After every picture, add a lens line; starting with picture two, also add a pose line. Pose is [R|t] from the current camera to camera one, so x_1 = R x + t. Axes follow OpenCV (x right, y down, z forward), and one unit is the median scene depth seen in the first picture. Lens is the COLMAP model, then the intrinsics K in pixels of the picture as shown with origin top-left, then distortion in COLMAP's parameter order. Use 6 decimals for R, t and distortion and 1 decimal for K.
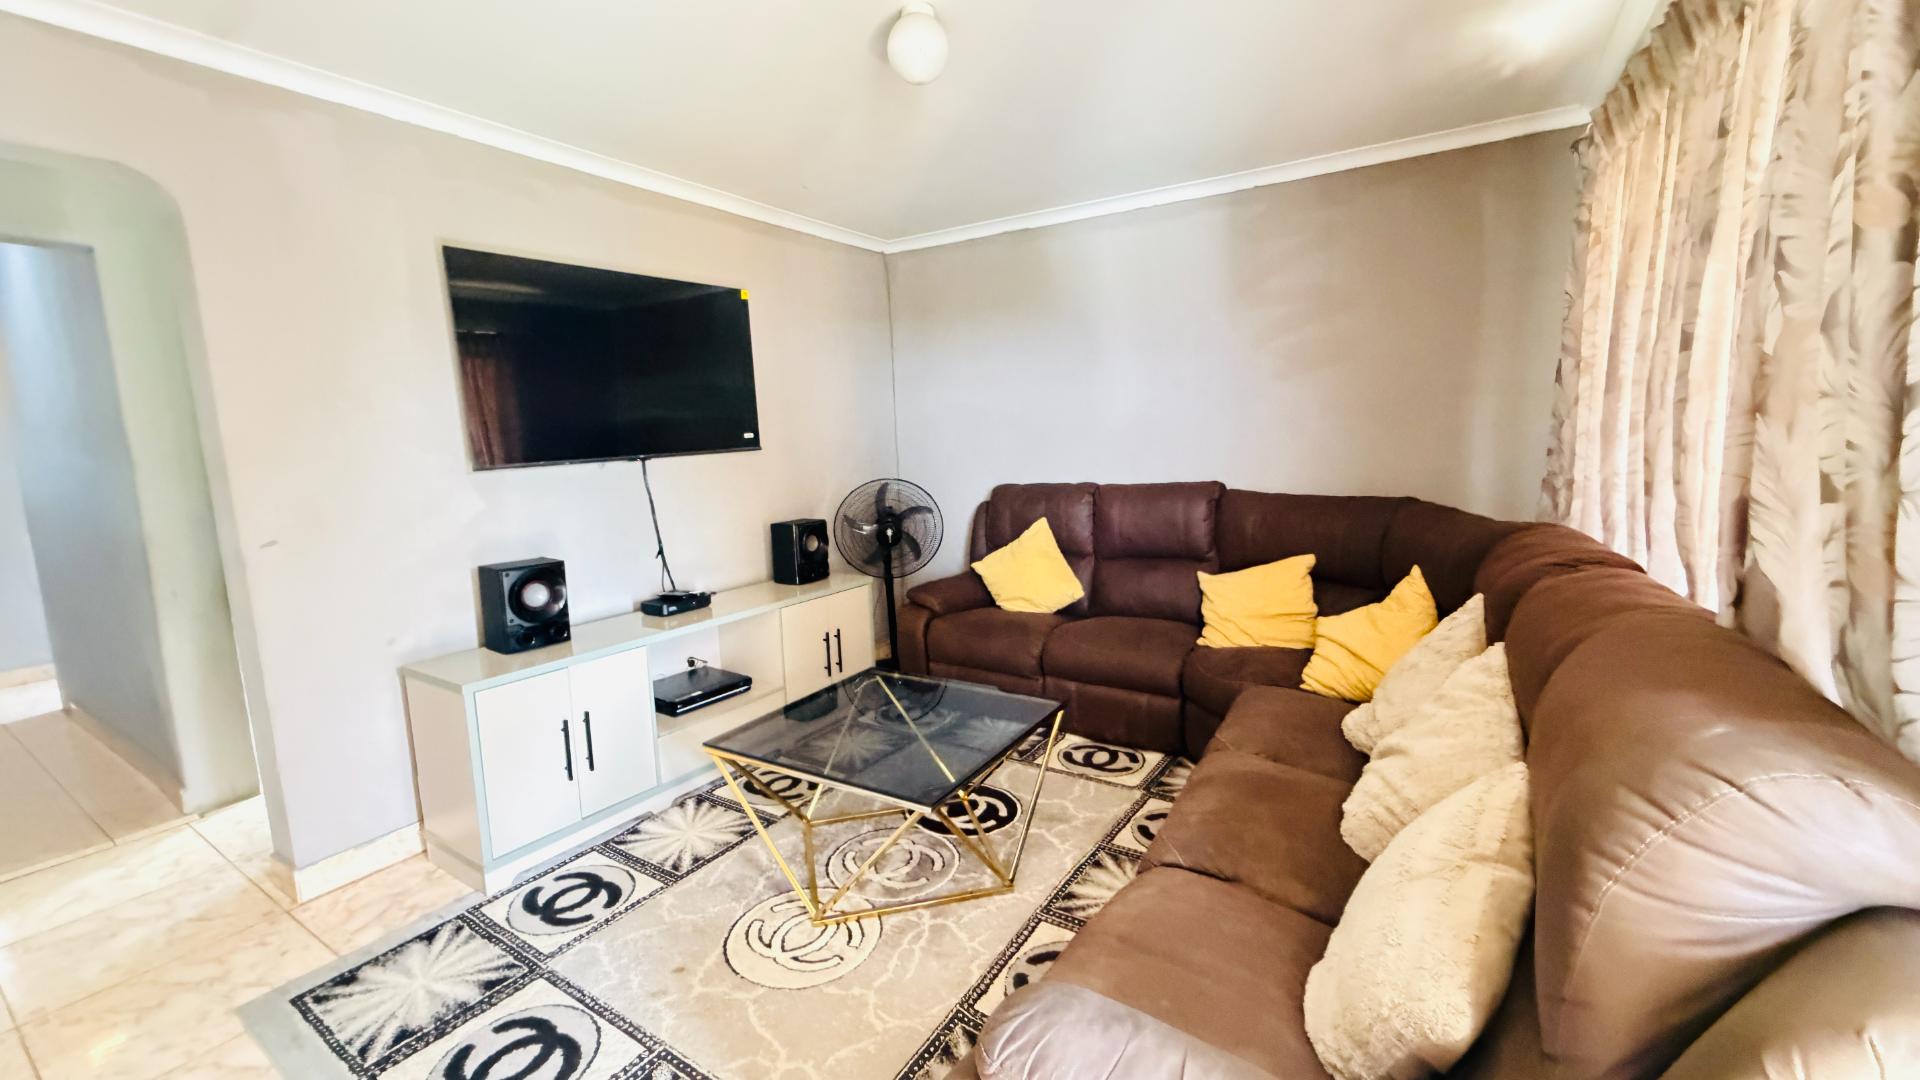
lens RADIAL K [[764.1, 0, 953.8], [0, 764.1, 540.4], [0, 0, 1]] dist [0.002557, -0.000423]
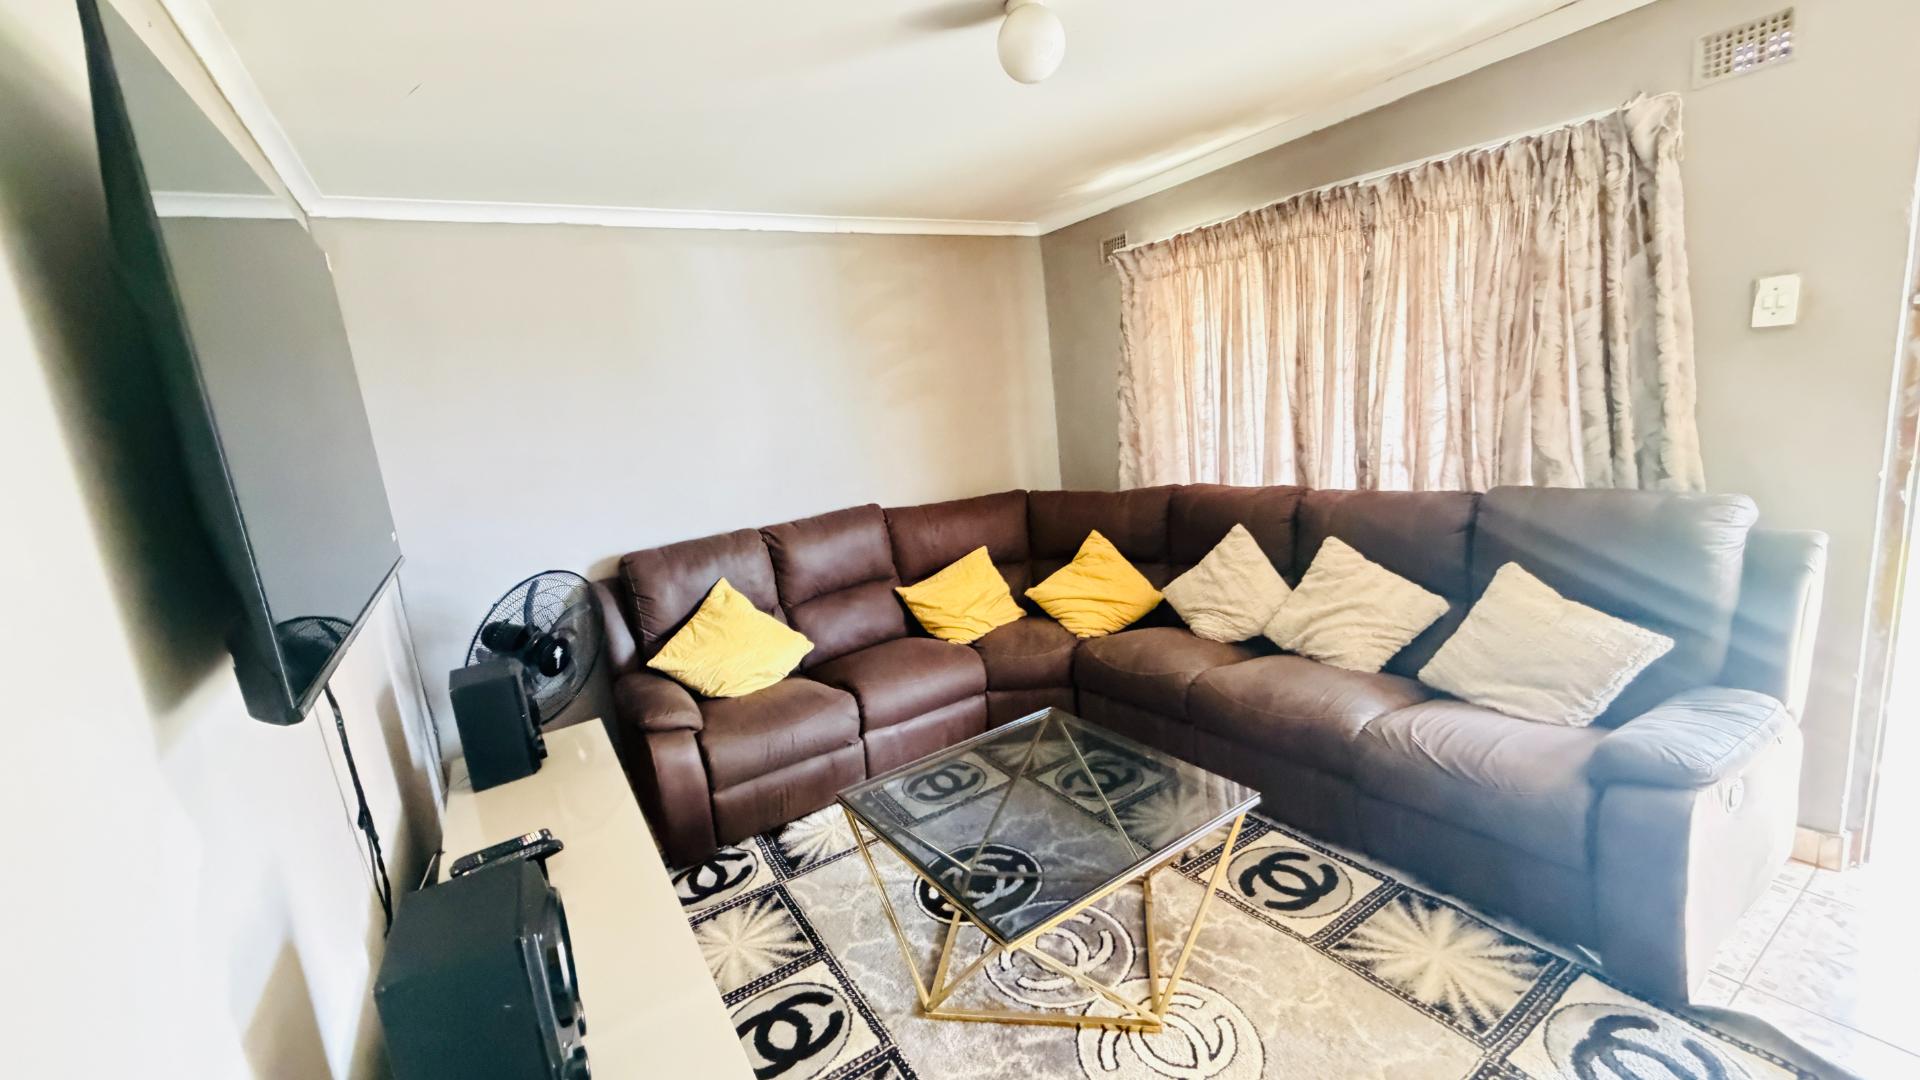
lens RADIAL K [[764.1, 0, 946.6], [0, 764.1, 547.7], [0, 0, 1]] dist [0.002557, -0.000423]
pose [[0.417697, -0.175937, 0.891389, -0.773738], [0.231443, 0.969313, 0.082865, -0.111966], [-0.878614, 0.171693, 0.445599, 0.611993]]
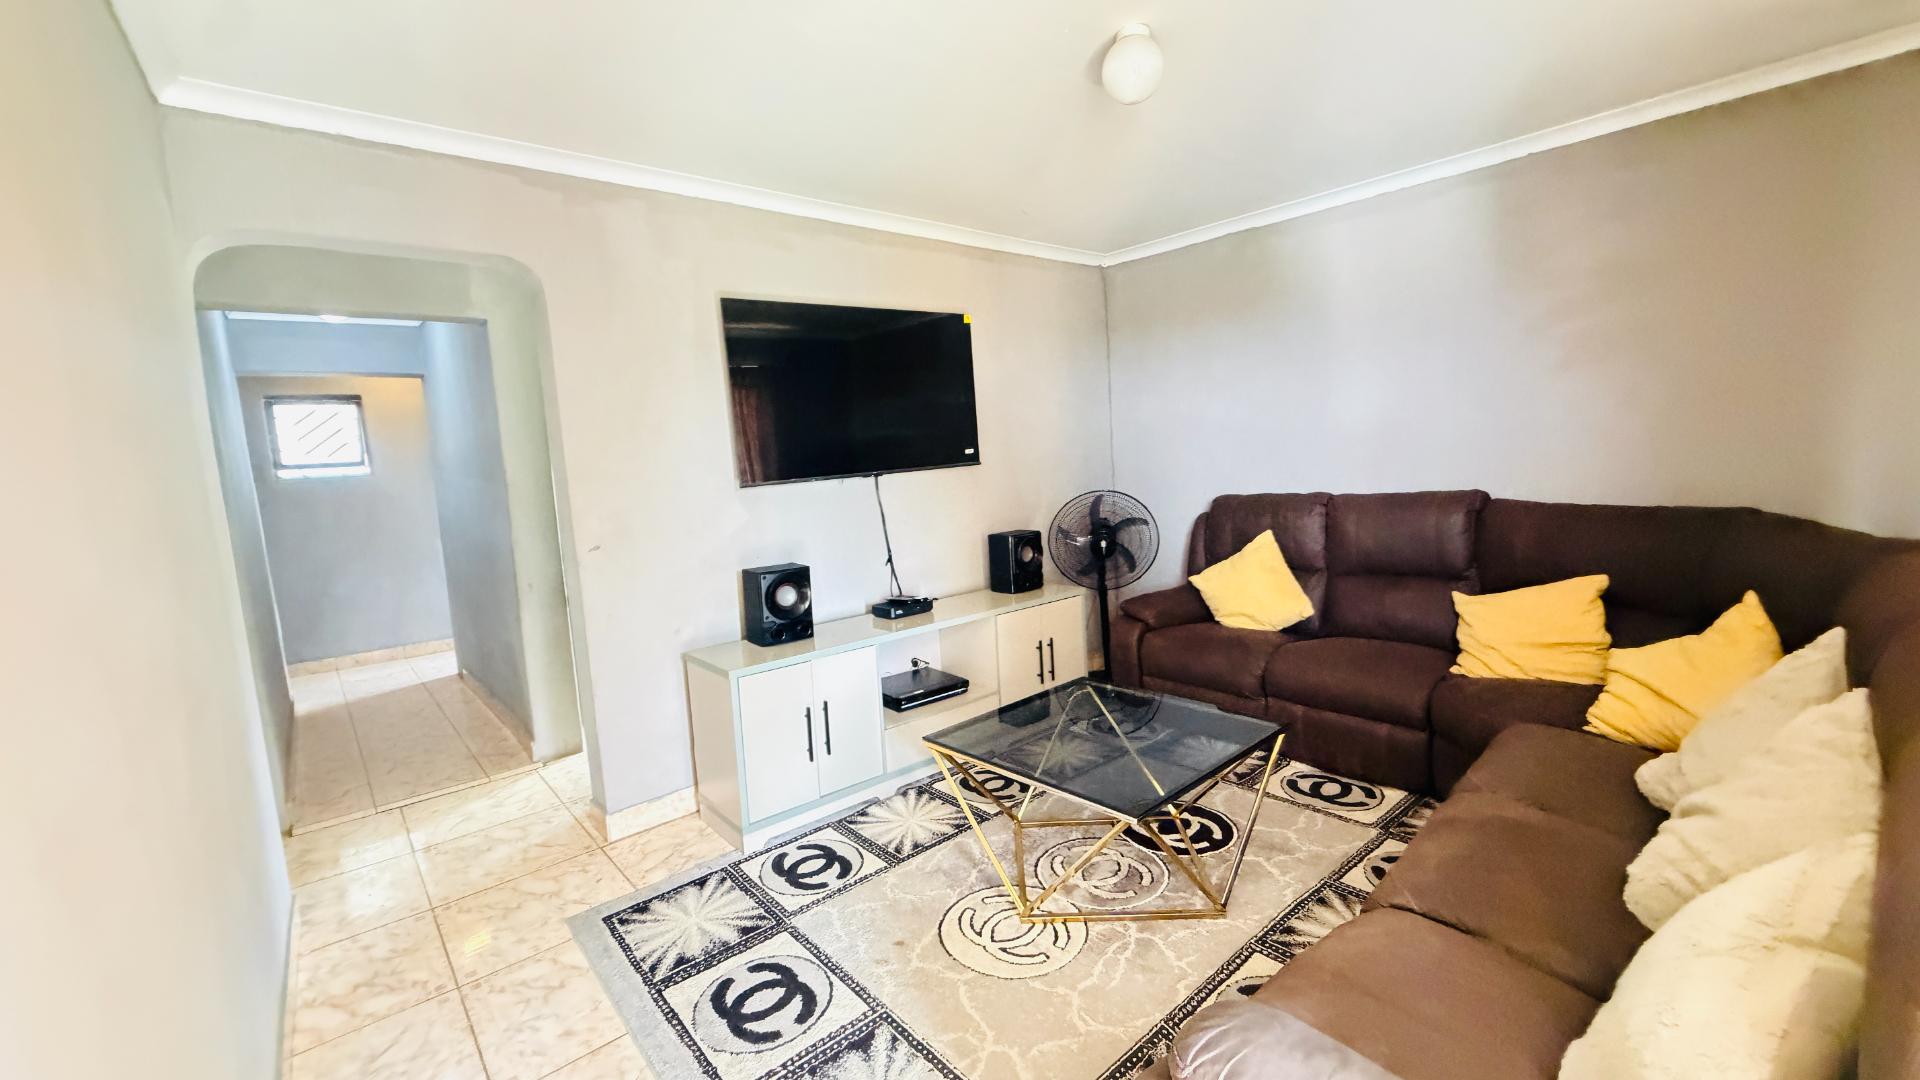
lens RADIAL K [[764.1, 0, 955.6], [0, 764.1, 538.7], [0, 0, 1]] dist [0.002557, -0.000423]
pose [[0.960402, 0.008118, -0.278499, 0.013327], [-0.012708, 0.999811, -0.014679, -0.000148], [0.278328, 0.017637, 0.960324, -0.027471]]
